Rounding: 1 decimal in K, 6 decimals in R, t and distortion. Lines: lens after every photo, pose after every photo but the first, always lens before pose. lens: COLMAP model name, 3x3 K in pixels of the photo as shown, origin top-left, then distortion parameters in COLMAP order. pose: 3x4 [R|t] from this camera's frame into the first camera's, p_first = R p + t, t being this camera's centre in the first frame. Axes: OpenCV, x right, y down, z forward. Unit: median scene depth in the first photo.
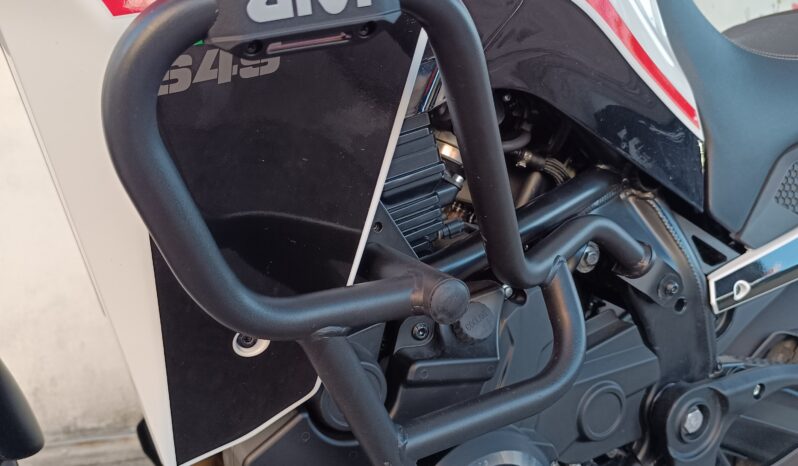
lens RADIAL K [[735.7, 0, 394.8], [0, 735.7, 234.7], [0, 0, 1]] dist [0.006497, -0.019255]
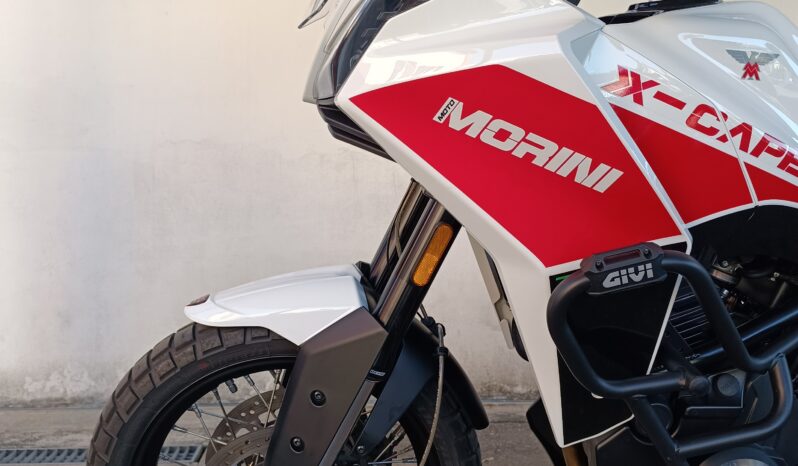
lens RADIAL K [[729.3, 0, 402.7], [0, 729.3, 232.3], [0, 0, 1]] dist [0.038198, -0.069939]
pose [[0.908934, 0.005909, -0.416898, 0.139039], [0.011912, 0.999123, 0.040133, -0.348859], [0.416769, -0.041444, 0.908067, -0.969756]]
